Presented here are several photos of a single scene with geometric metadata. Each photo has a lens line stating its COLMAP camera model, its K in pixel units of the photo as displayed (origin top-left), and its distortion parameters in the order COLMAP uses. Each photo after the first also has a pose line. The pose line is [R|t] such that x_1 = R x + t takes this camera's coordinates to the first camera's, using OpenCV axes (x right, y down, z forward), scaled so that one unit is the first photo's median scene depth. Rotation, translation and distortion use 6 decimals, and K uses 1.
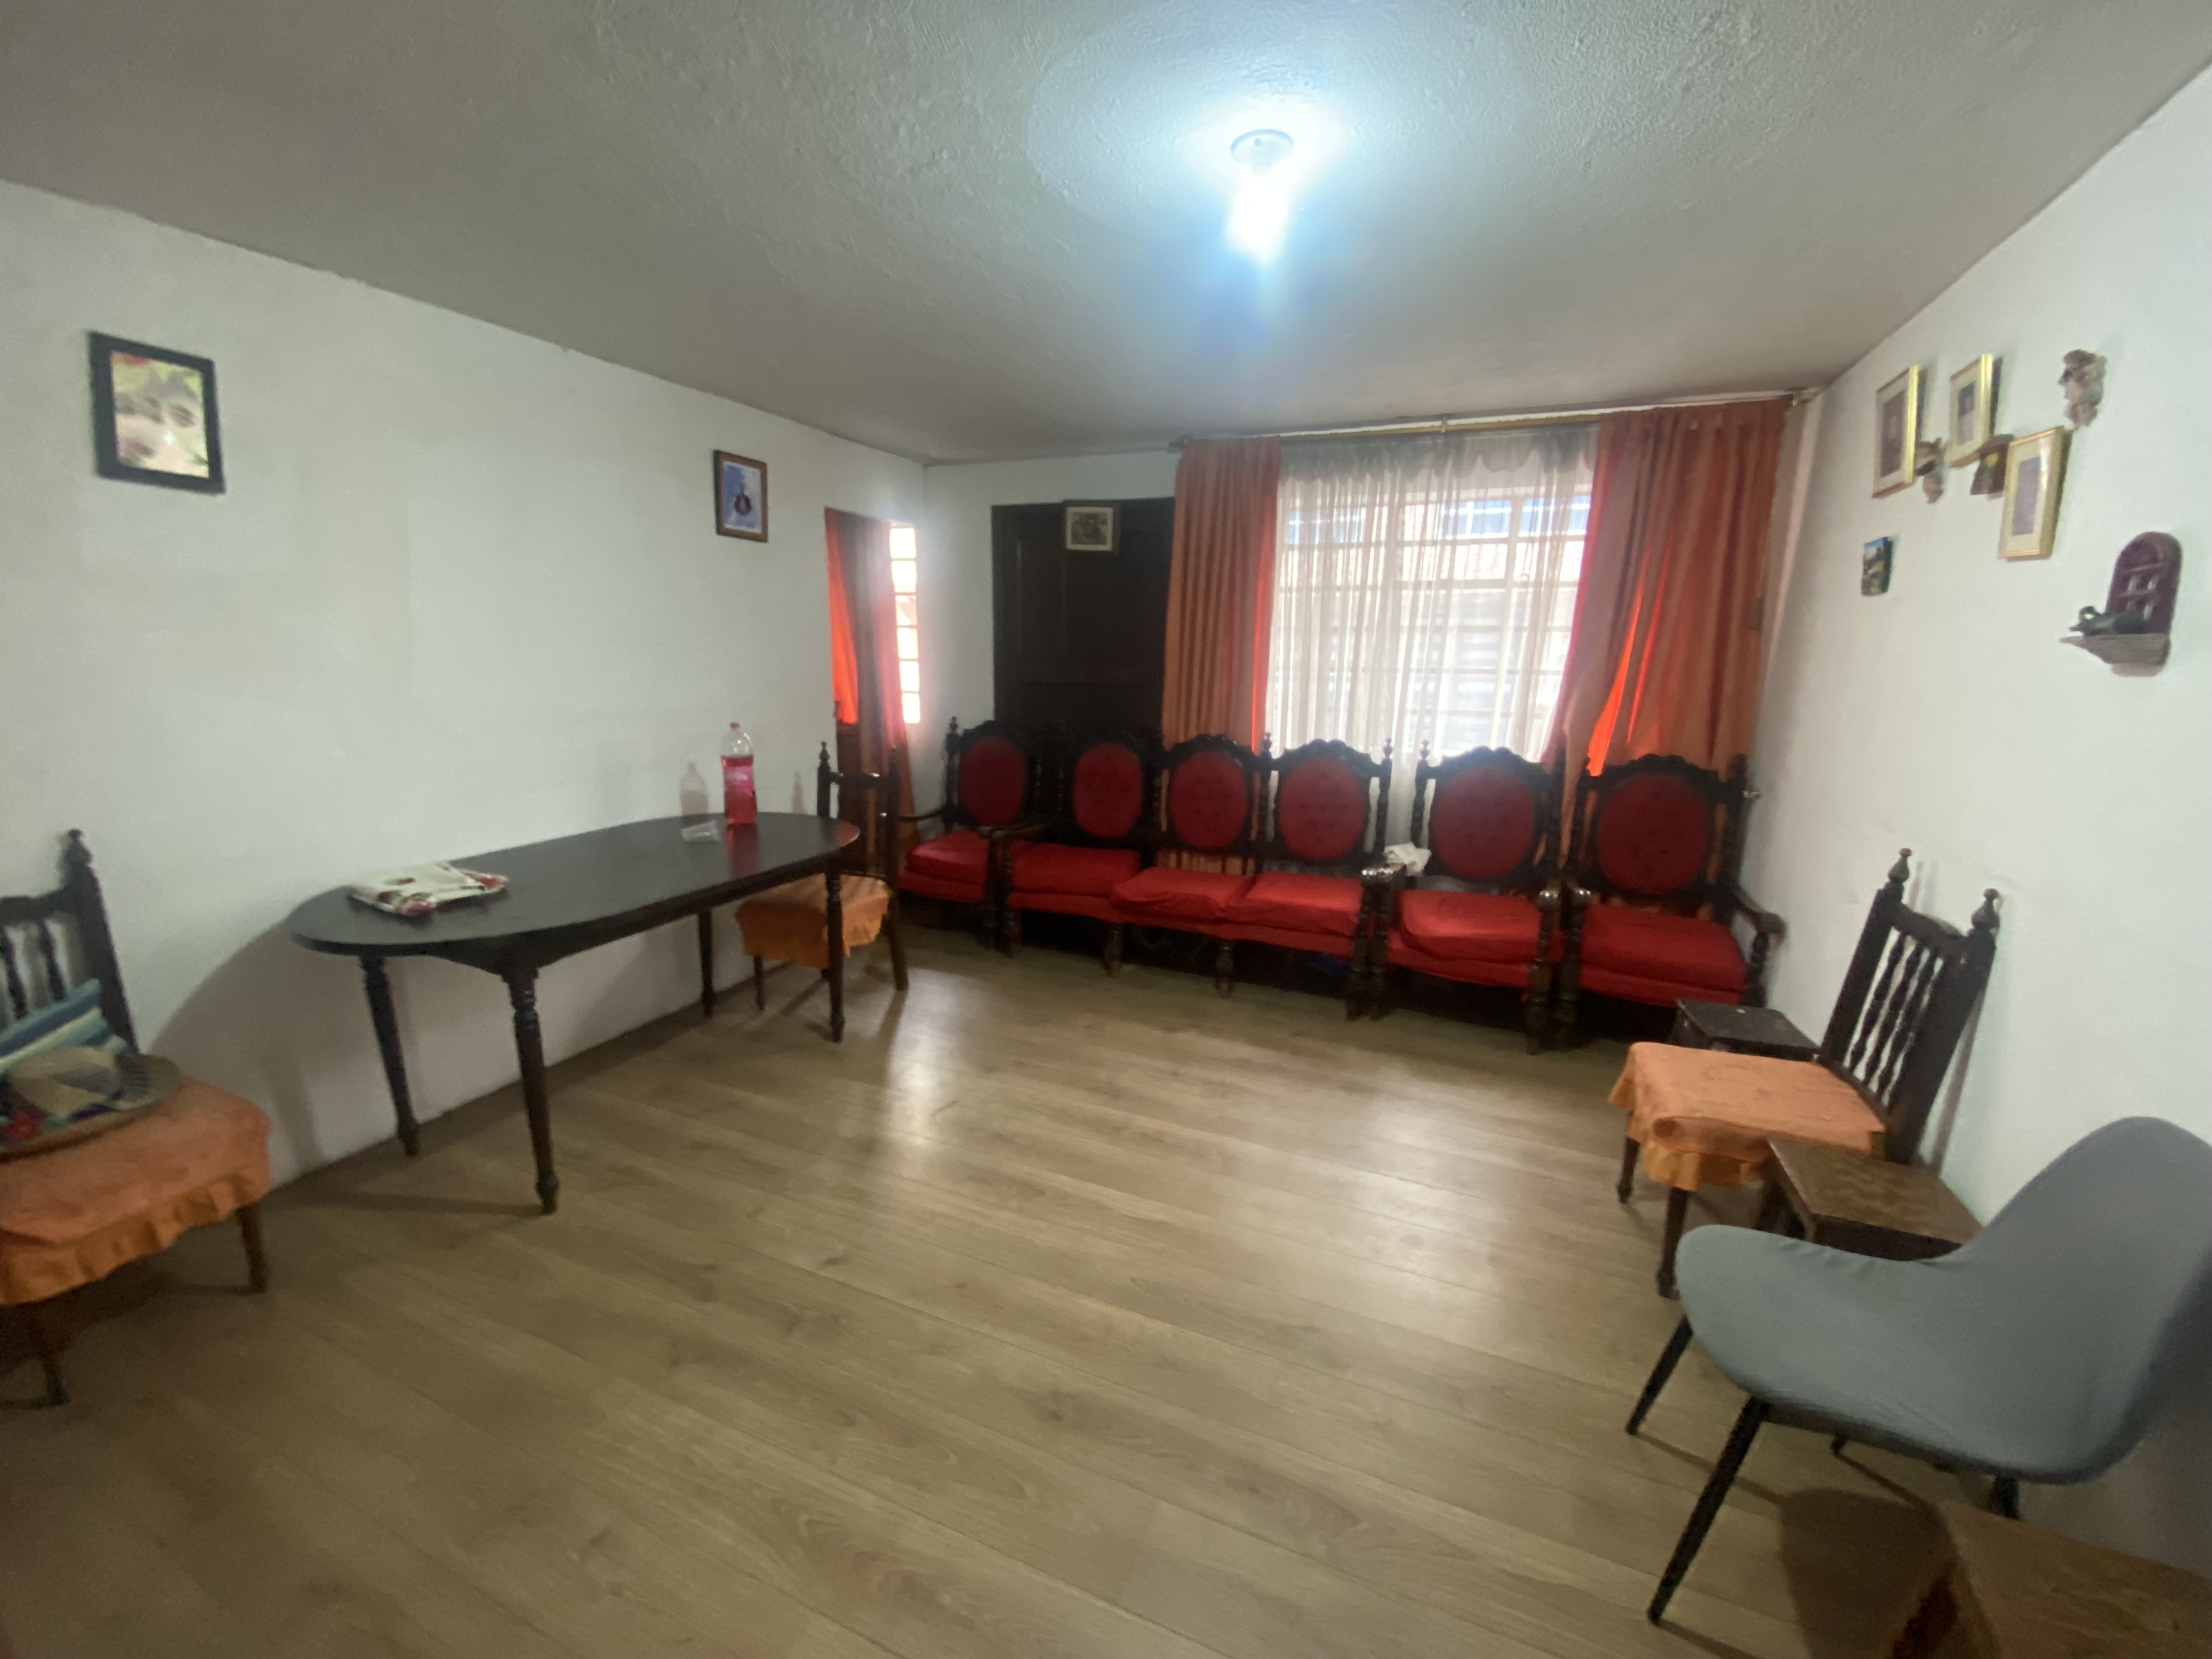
lens RADIAL K [[902.8, 0, 1101.1], [0, 902.8, 839.7], [0, 0, 1]] dist [-0.016614, -0.000725]
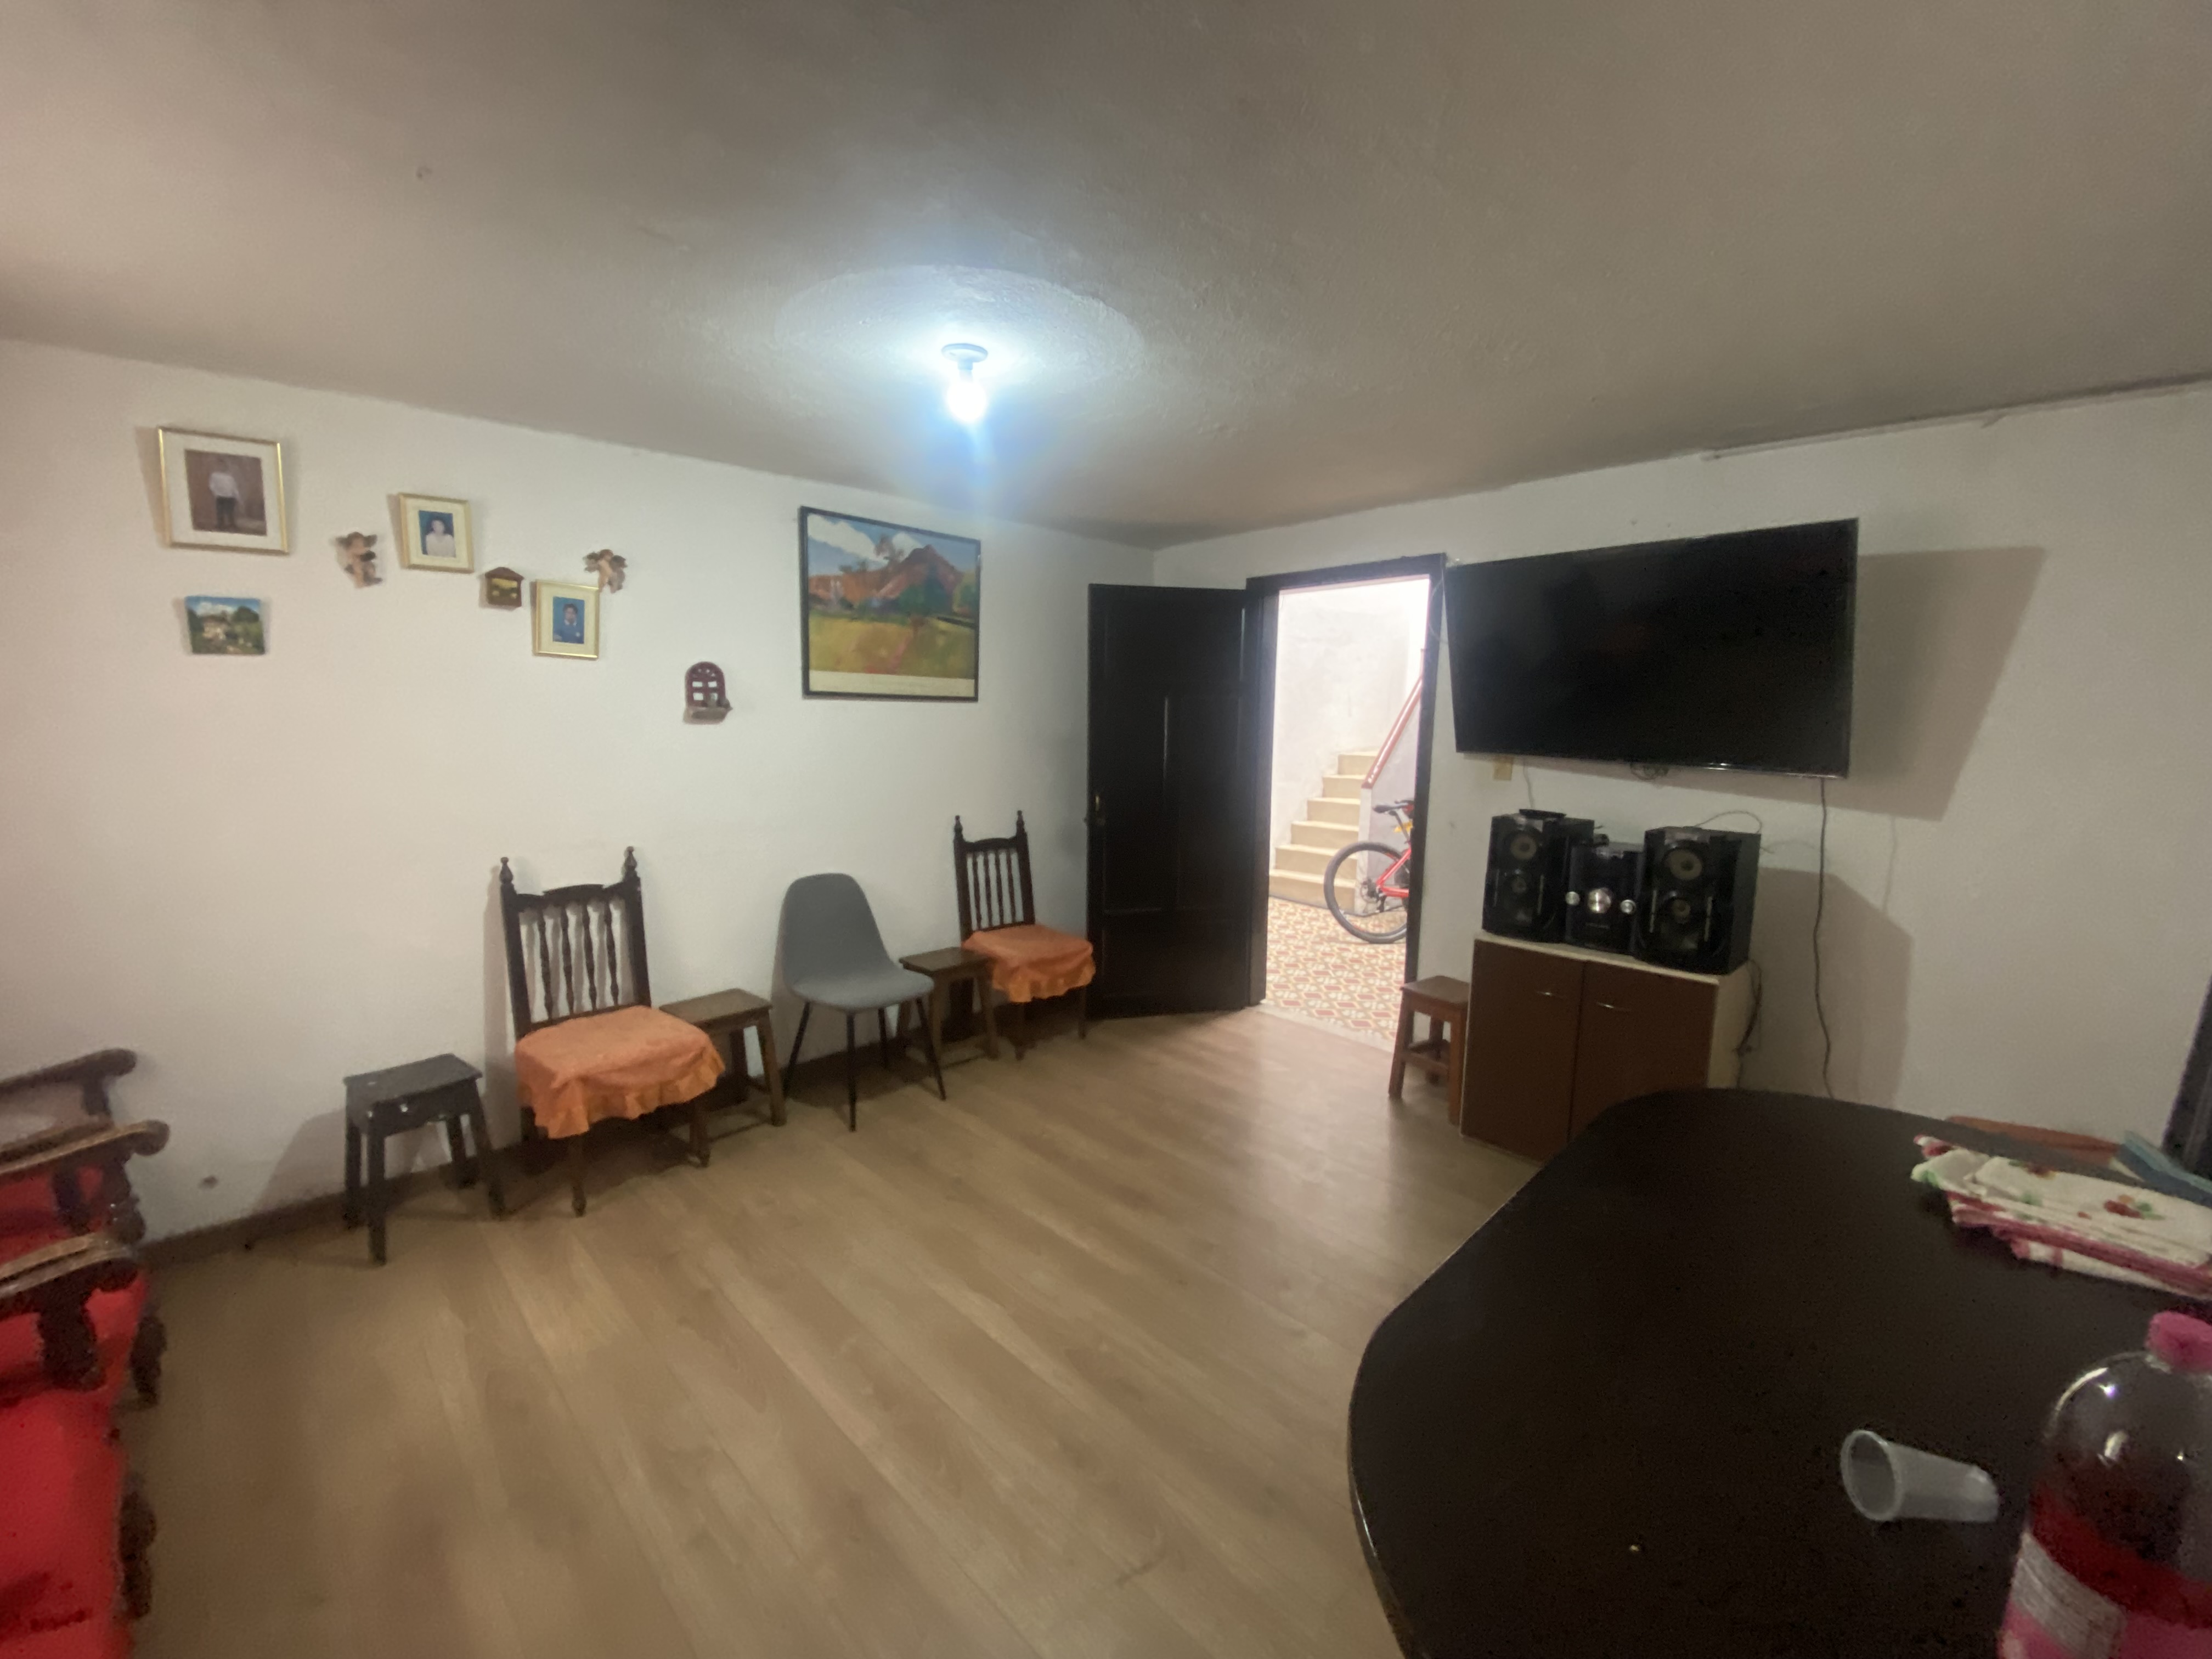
lens RADIAL K [[902.8, 0, 1099.1], [0, 902.8, 825.4], [0, 0, 1]] dist [-0.016614, -0.000725]
pose [[-0.922158, -0.087660, 0.376751, -0.349681], [0.043039, 0.944683, 0.325147, -0.351023], [-0.384412, 0.316052, -0.867374, 1.450600]]
